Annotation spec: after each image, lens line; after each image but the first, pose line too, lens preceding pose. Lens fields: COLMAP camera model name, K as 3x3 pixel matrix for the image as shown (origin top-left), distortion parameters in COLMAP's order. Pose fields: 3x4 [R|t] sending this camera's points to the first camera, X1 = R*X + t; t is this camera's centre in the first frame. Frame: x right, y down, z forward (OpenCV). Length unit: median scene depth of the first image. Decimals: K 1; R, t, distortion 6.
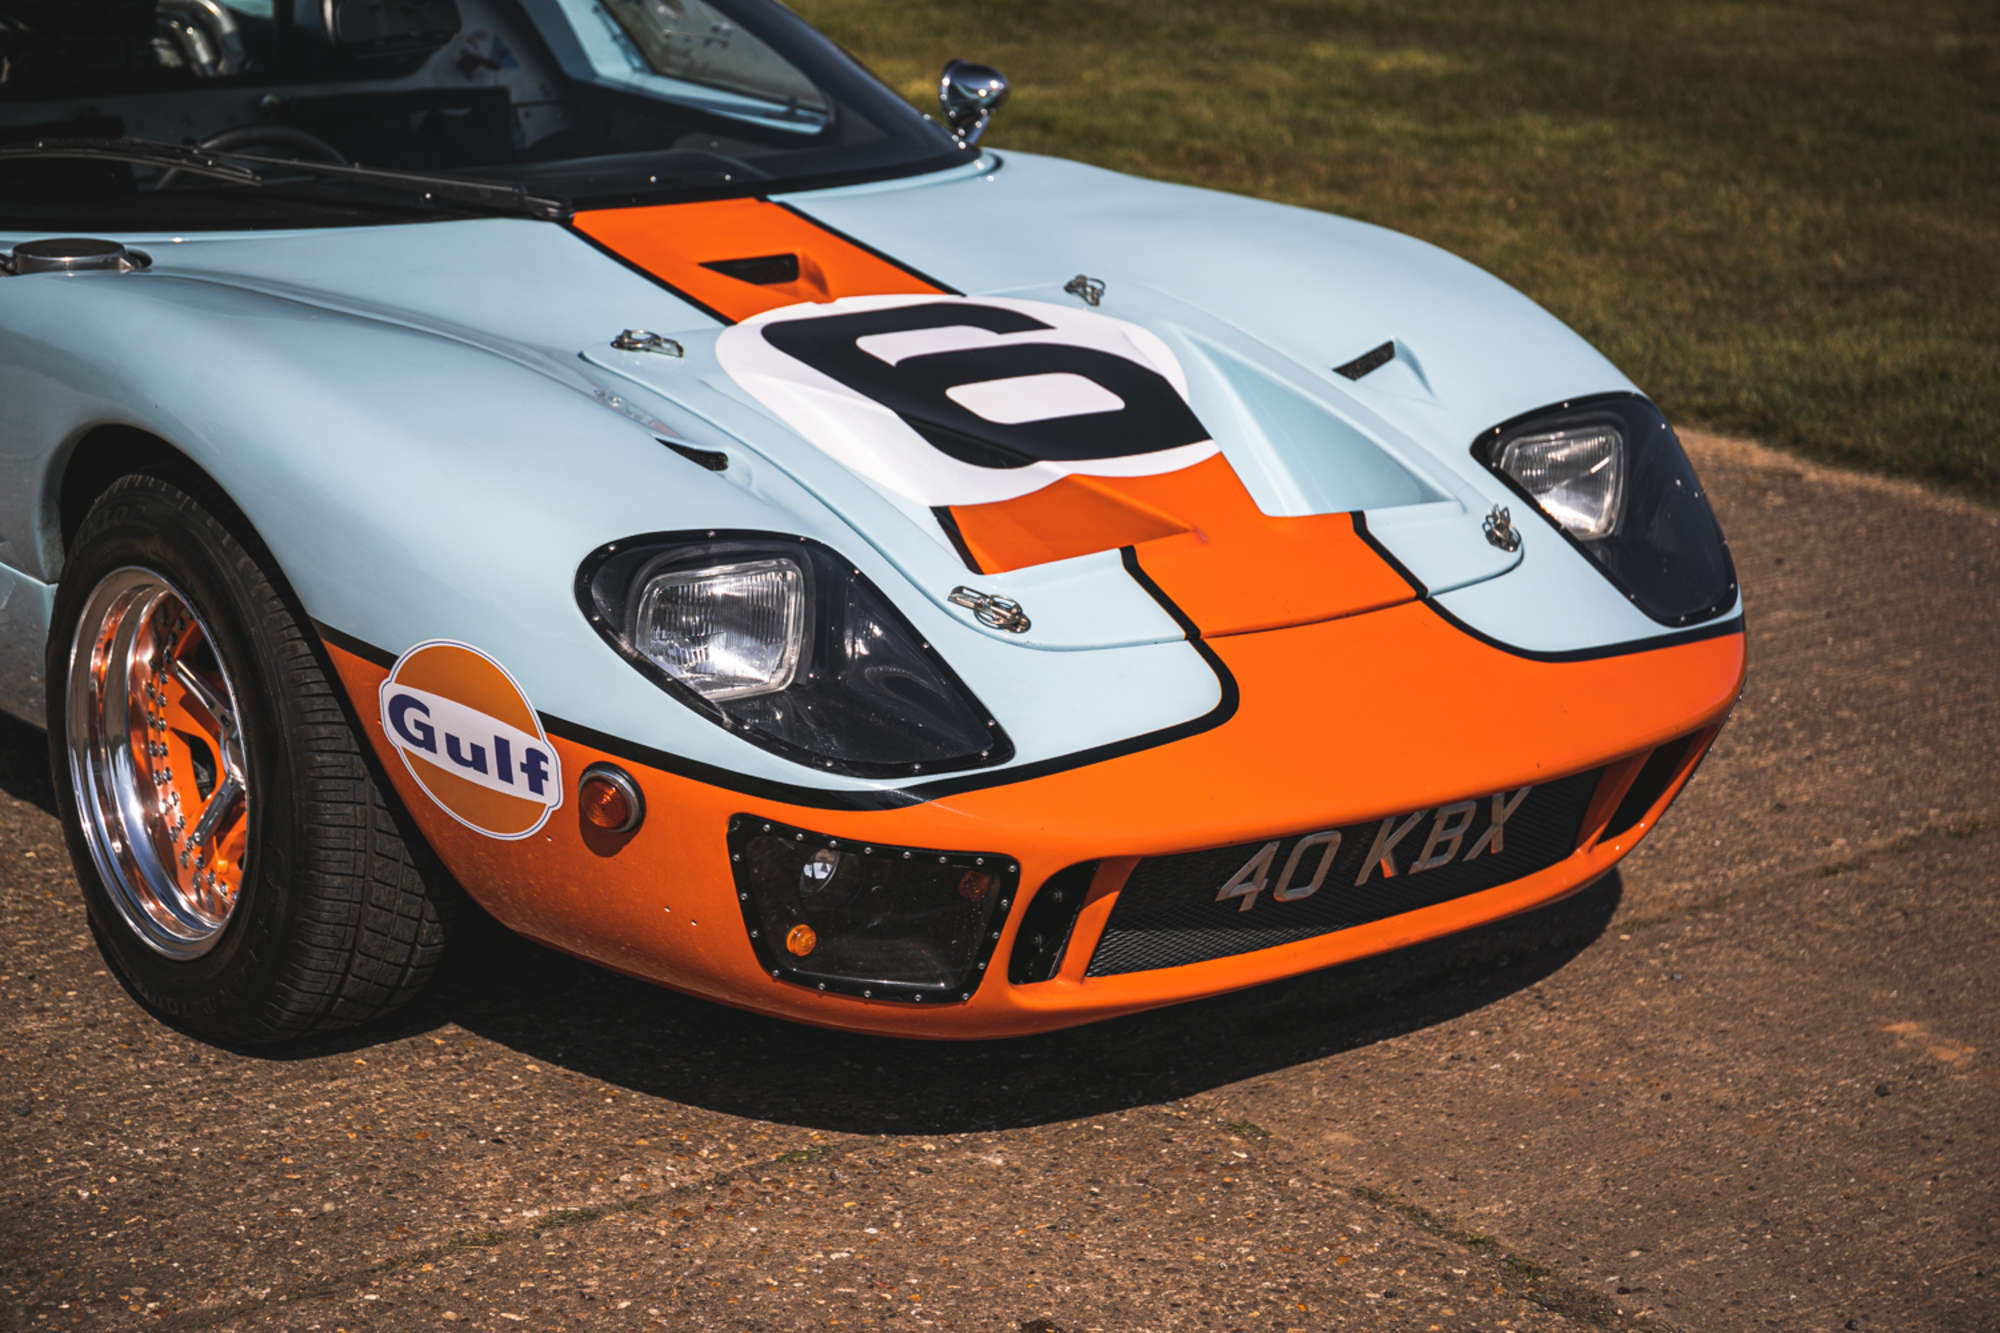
lens RADIAL K [[3667.1, 0, 1002.2], [0, 3667.1, 655.6], [0, 0, 1]] dist [0.152239, 0.000000]
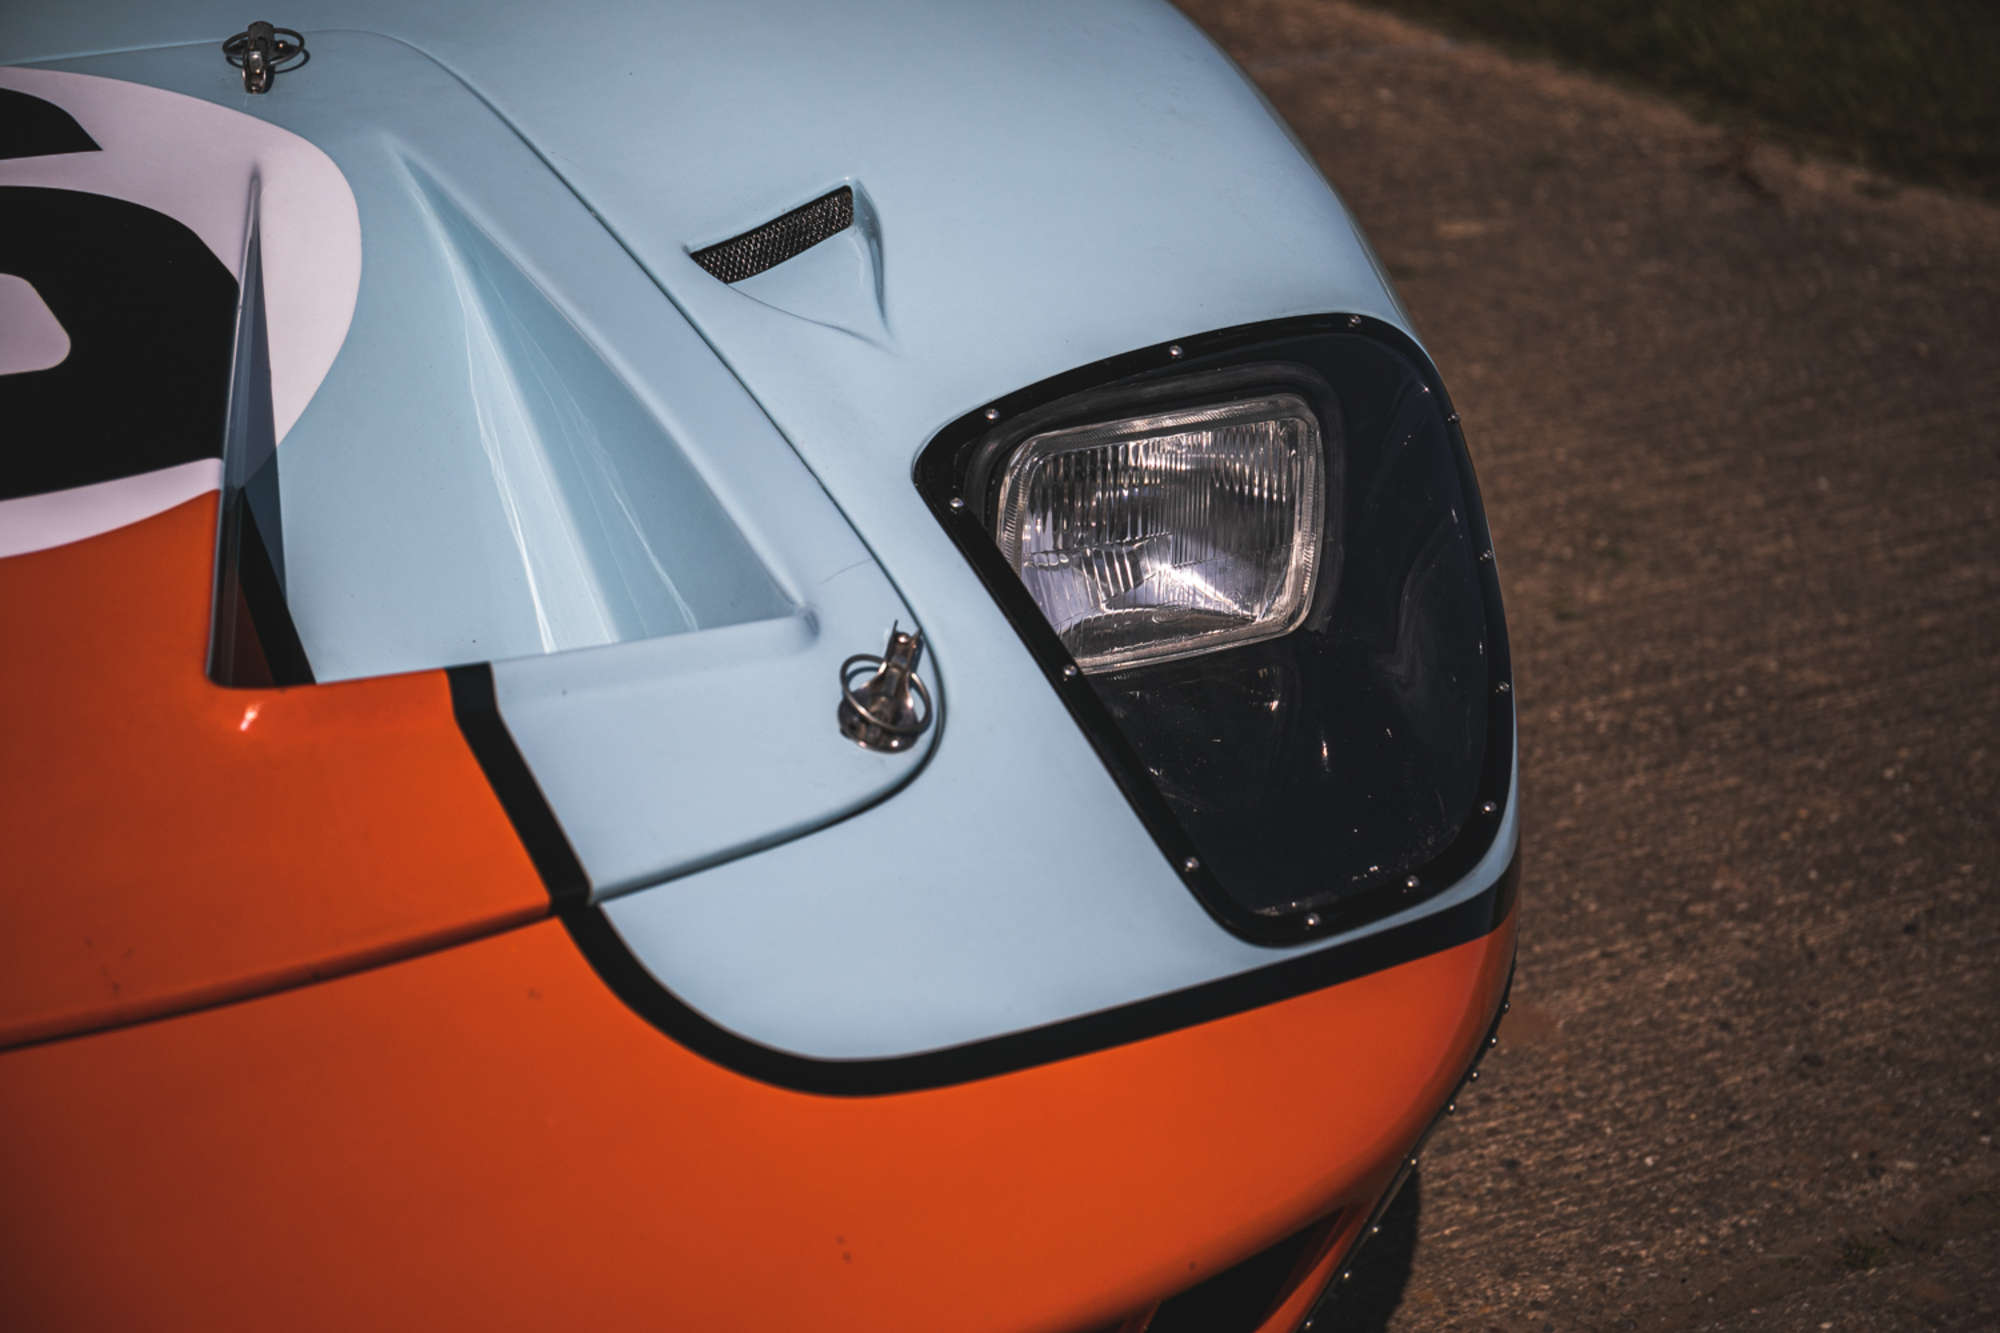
lens RADIAL K [[3667.1, 0, 996.3], [0, 3667.1, 674.5], [0, 0, 1]] dist [0.152239, 0.000000]
pose [[0.989947, 0.035344, -0.136953, 0.190777], [-0.020250, 0.993716, 0.110082, -0.076592], [0.139983, -0.106202, 0.984442, 0.550673]]
